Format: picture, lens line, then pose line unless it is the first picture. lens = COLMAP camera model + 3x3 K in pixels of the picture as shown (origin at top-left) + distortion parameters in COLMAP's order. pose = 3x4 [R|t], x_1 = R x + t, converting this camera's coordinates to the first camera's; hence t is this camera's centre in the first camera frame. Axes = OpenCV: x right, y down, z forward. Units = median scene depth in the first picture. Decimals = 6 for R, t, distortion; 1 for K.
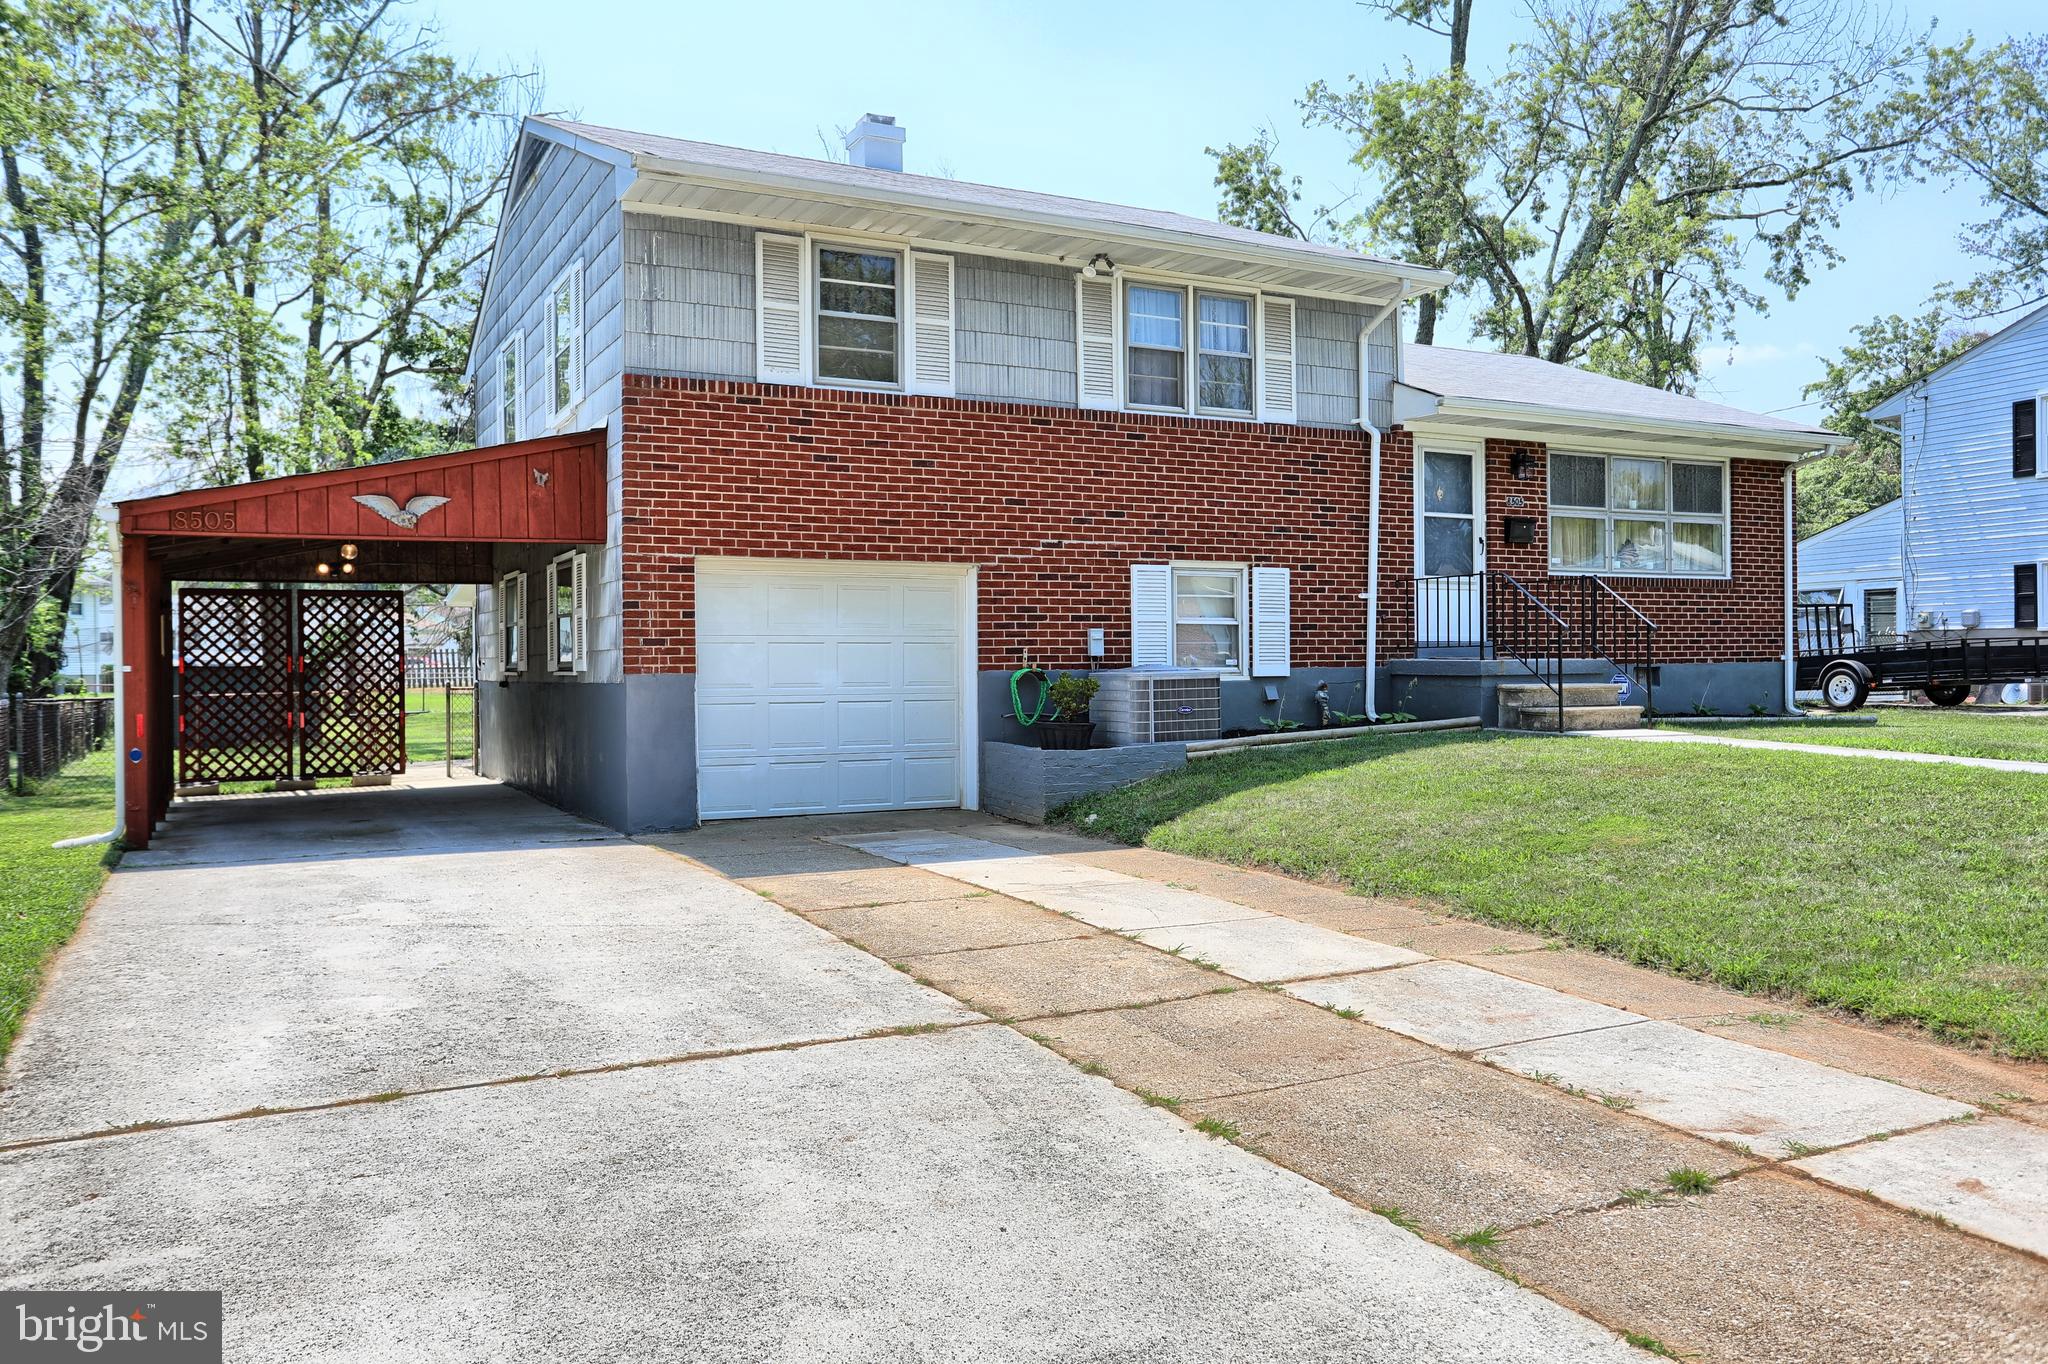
lens RADIAL K [[1599.7, 0, 1021.9], [0, 1599.7, 676.2], [0, 0, 1]] dist [-0.008627, 0.006066]
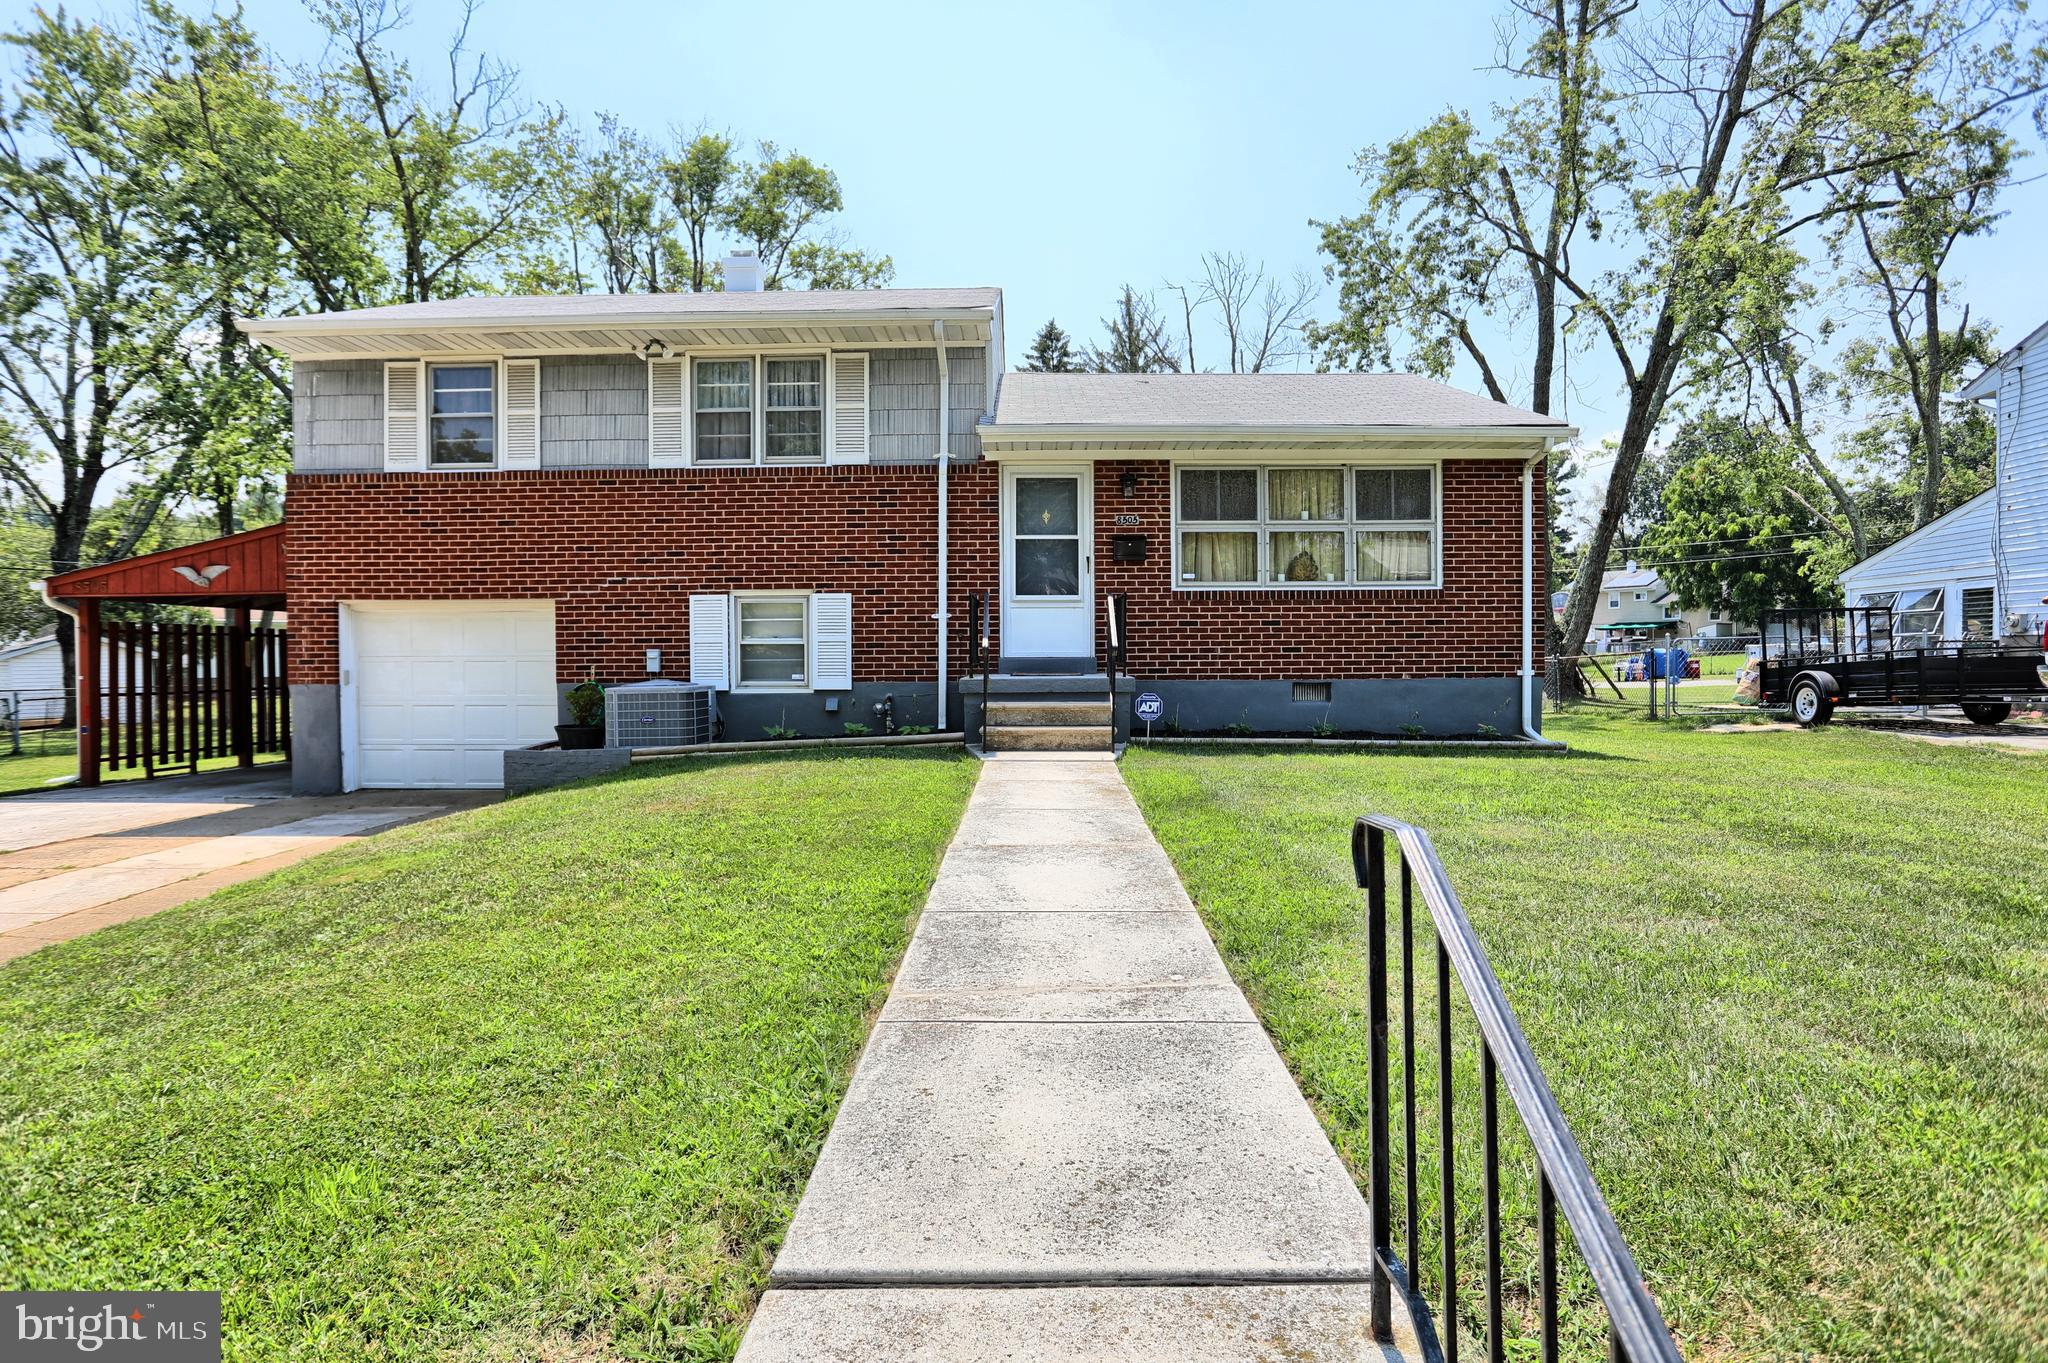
lens RADIAL K [[1130.9, 0, 1040.0], [0, 1130.9, 682.5], [0, 0, 1]] dist [-0.053285, 0.014885]
pose [[0.874391, 0.013450, -0.485036, 0.679149], [-0.004641, 0.999802, 0.019356, -0.021135], [0.485200, -0.014674, 0.874280, 0.375970]]
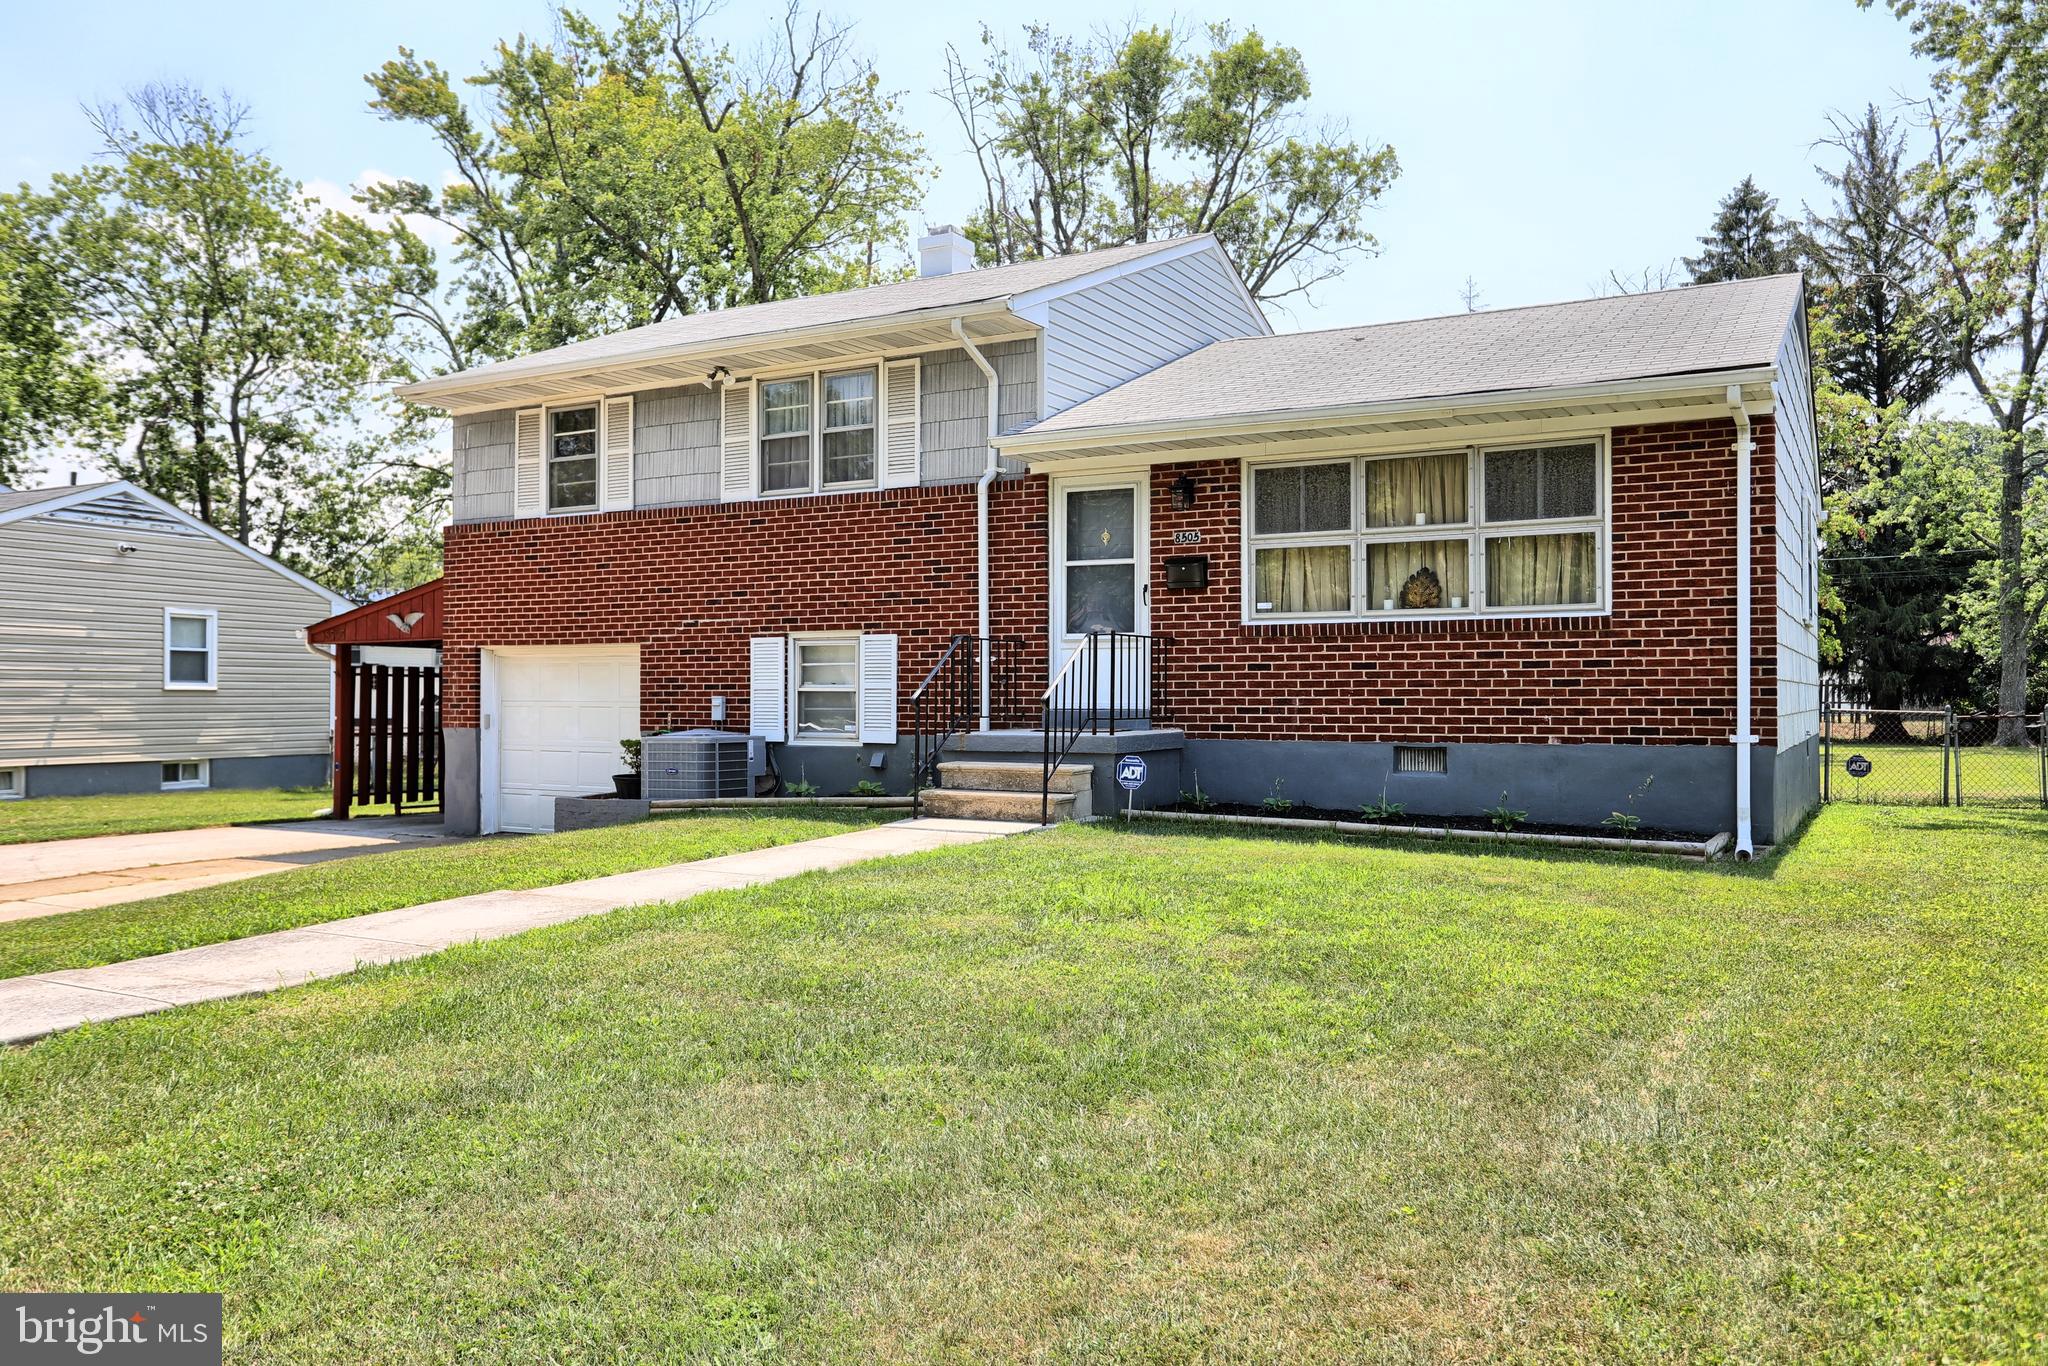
lens RADIAL K [[1591.6, 0, 977.9], [0, 1591.6, 684.9], [0, 0, 1]] dist [-0.011142, 0.010233]
pose [[0.514310, 0.001373, -0.857603, 1.051451], [-0.009959, 0.999941, -0.004371, -0.032839], [0.857546, 0.010789, 0.514293, 0.547006]]
